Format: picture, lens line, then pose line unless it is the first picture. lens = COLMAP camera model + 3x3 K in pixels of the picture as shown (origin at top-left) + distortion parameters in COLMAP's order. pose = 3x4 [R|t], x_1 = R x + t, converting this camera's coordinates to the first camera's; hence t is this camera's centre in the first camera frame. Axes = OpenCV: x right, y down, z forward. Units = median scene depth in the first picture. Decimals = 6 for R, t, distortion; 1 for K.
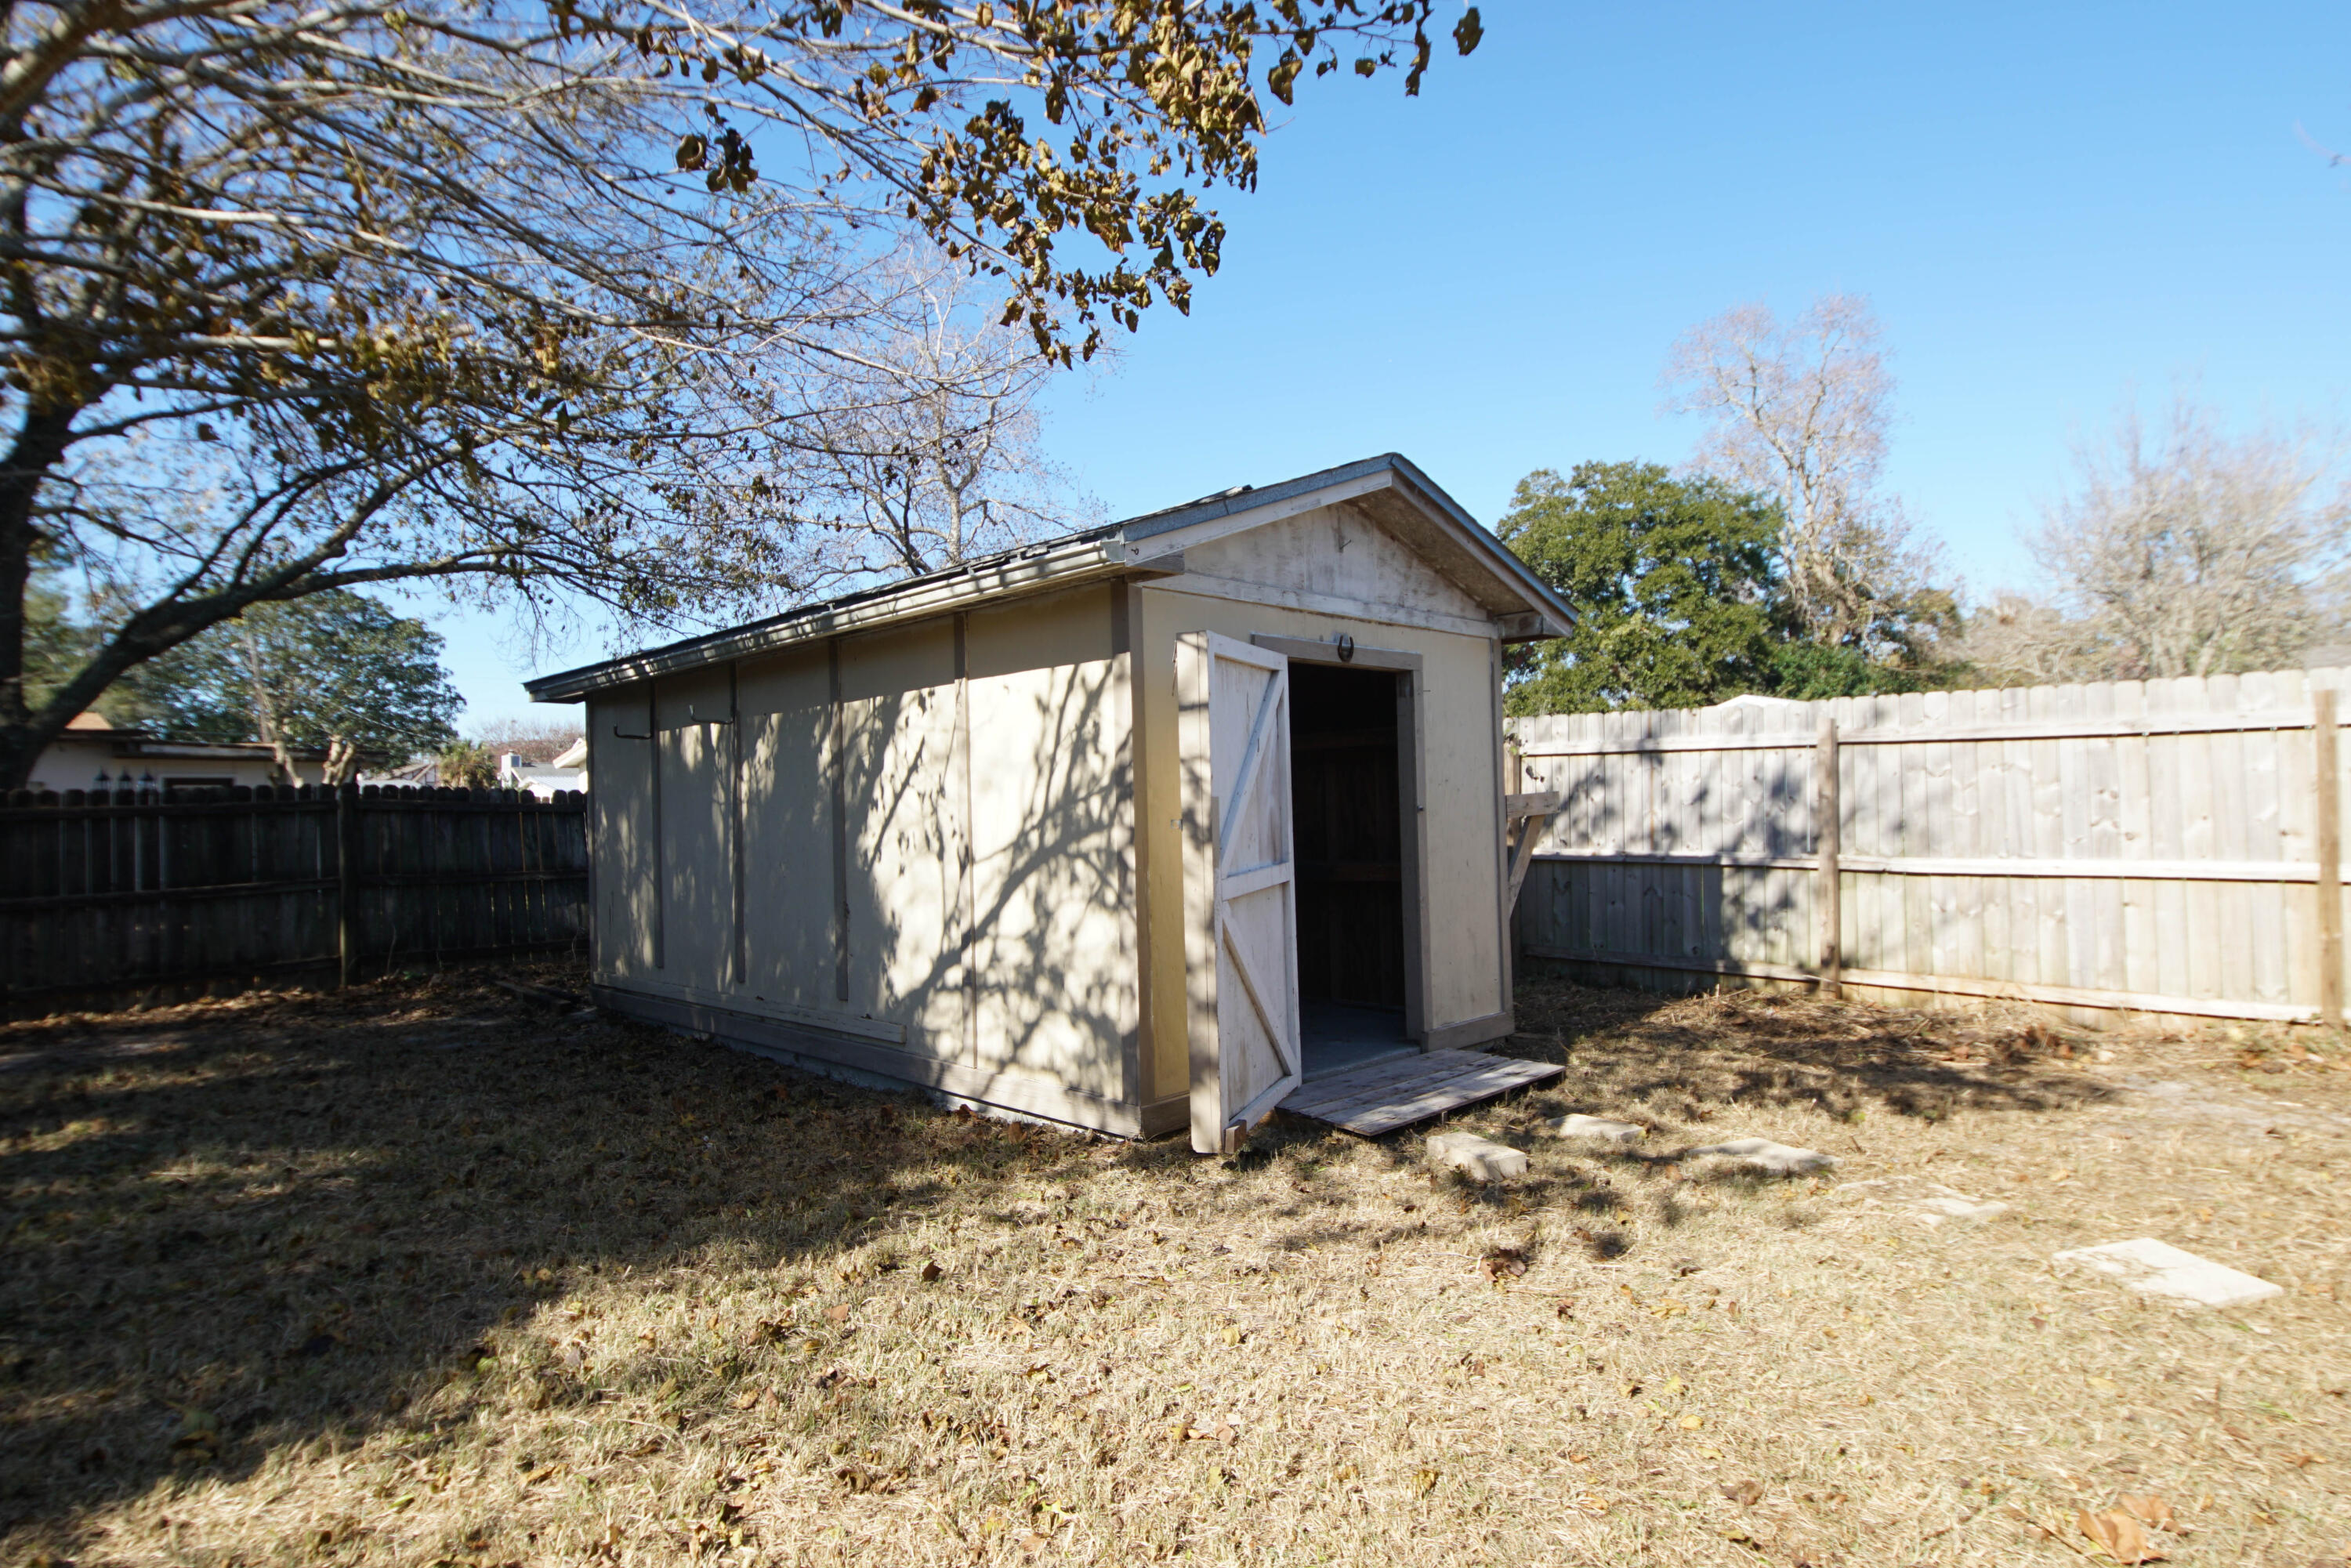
lens RADIAL K [[1258.0, 0, 1154.1], [0, 1258.0, 775.3], [0, 0, 1]] dist [0.043293, -0.042356]
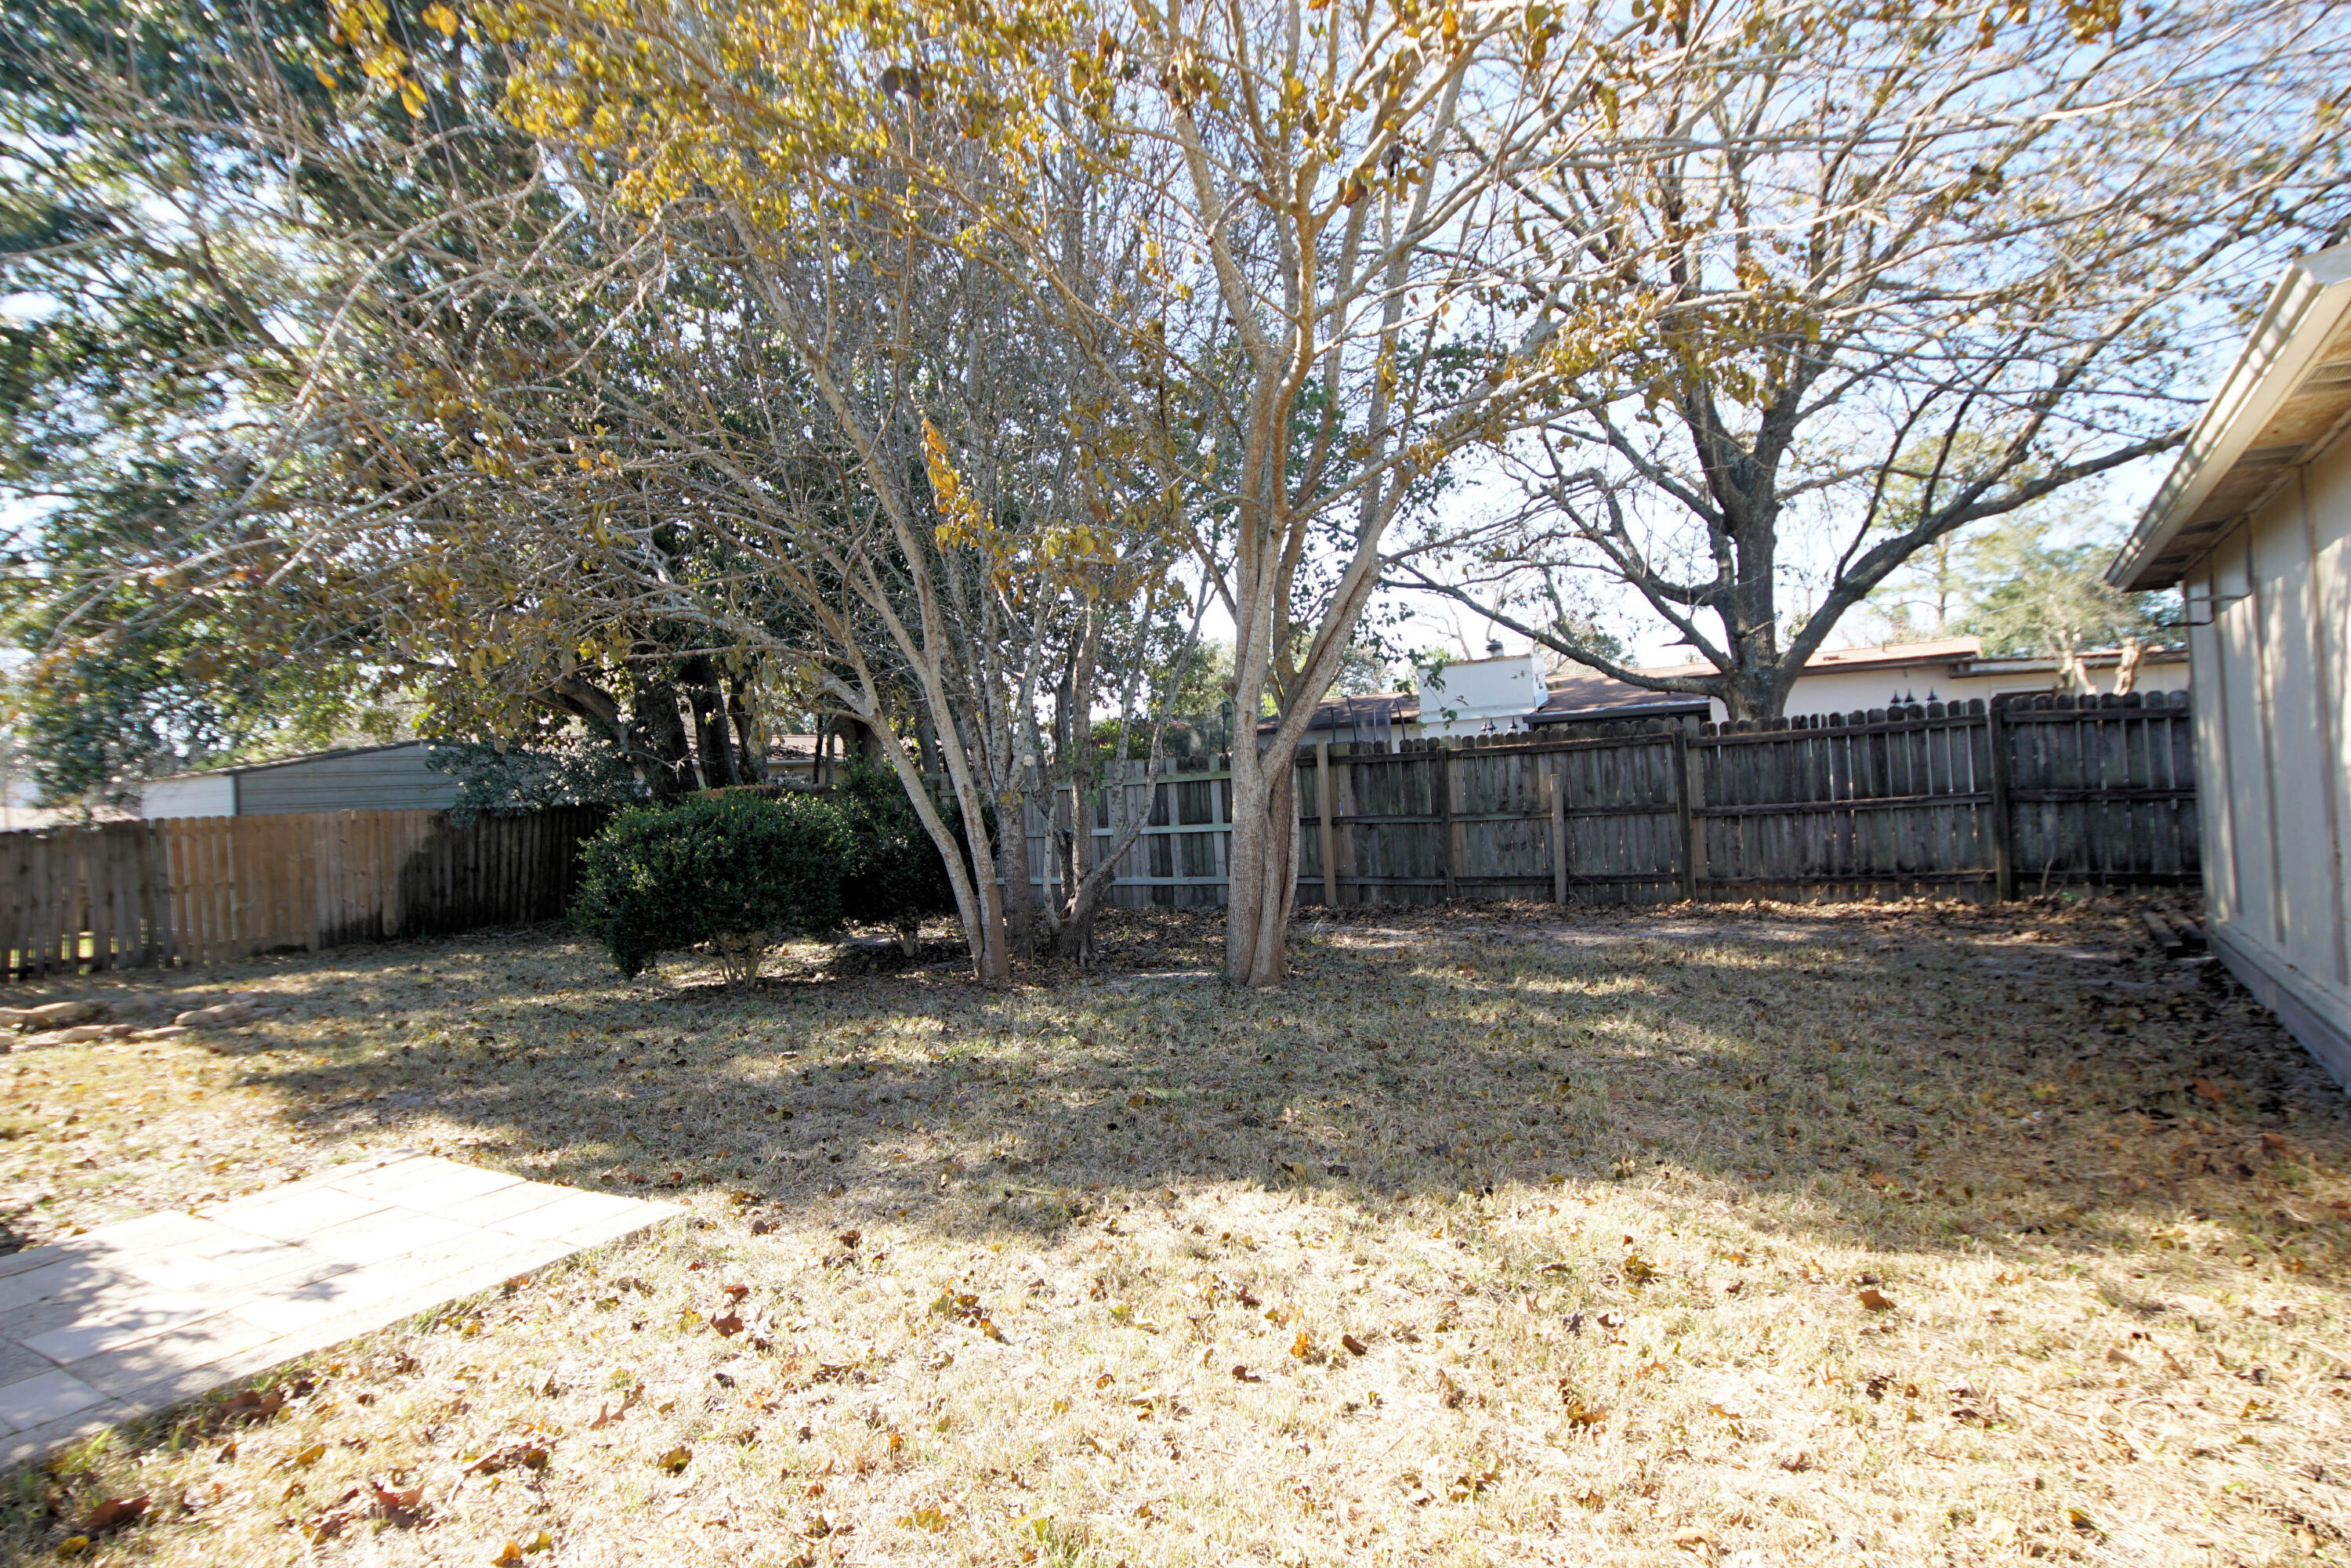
lens RADIAL K [[1258.0, 0, 1154.1], [0, 1258.0, 775.3], [0, 0, 1]] dist [0.043293, -0.042356]
pose [[0.227037, -0.002129, -0.973884, 0.315461], [0.076243, 0.996967, 0.015594, 0.001501], [0.970897, -0.077792, 0.226511, 0.228800]]
